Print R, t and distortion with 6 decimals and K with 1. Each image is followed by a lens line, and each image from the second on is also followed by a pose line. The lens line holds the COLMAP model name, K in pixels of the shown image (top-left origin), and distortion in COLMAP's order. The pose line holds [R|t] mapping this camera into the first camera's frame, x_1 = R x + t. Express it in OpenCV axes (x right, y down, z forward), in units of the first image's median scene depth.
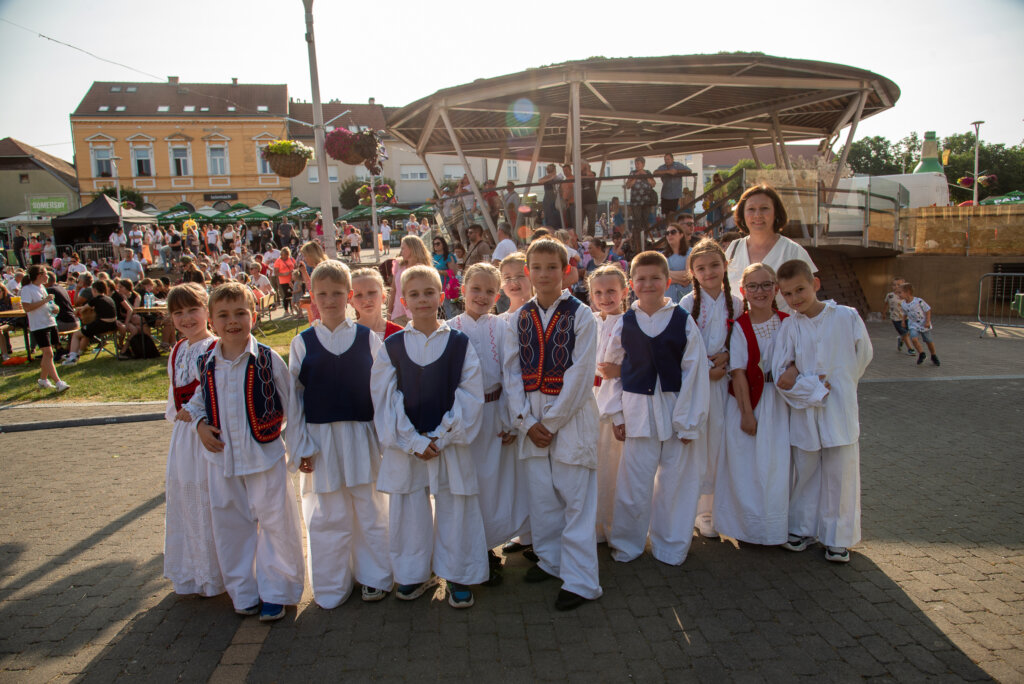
lens RADIAL K [[707.1, 0, 512.0], [0, 707.1, 342.0], [0, 0, 1]] dist [-0.131043, 0.080640]
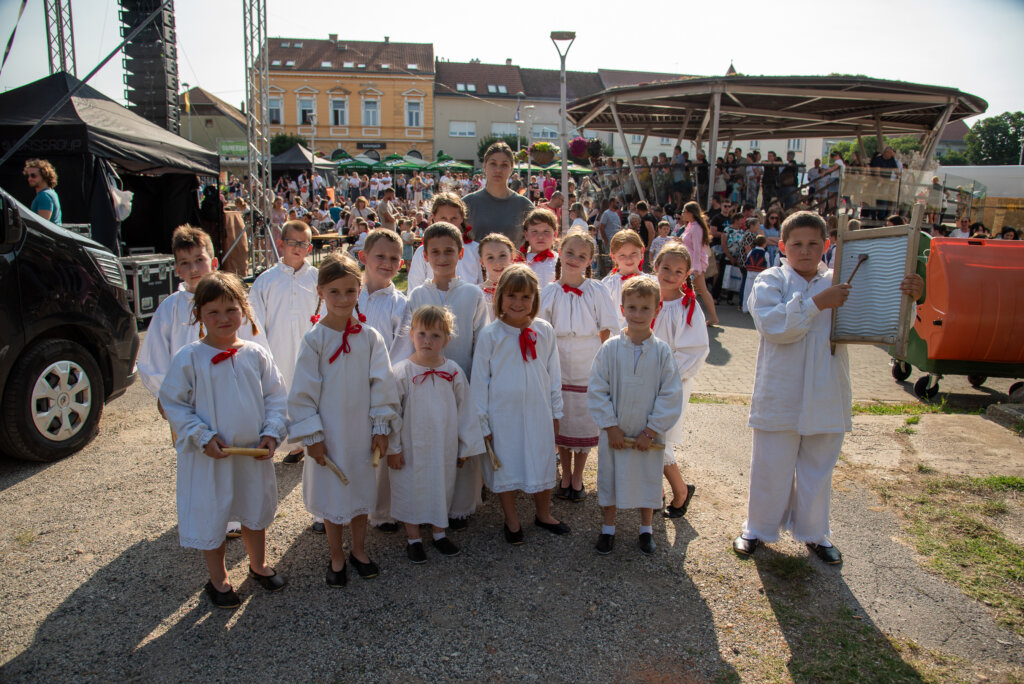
lens RADIAL K [[707.1, 0, 512.0], [0, 707.1, 342.0], [0, 0, 1]] dist [-0.131043, 0.080640]
pose [[0.987423, 0.081519, -0.135462, -0.020815], [-0.072663, 0.994961, 0.069091, 0.010523], [0.140412, -0.058379, 0.988371, -0.100360]]
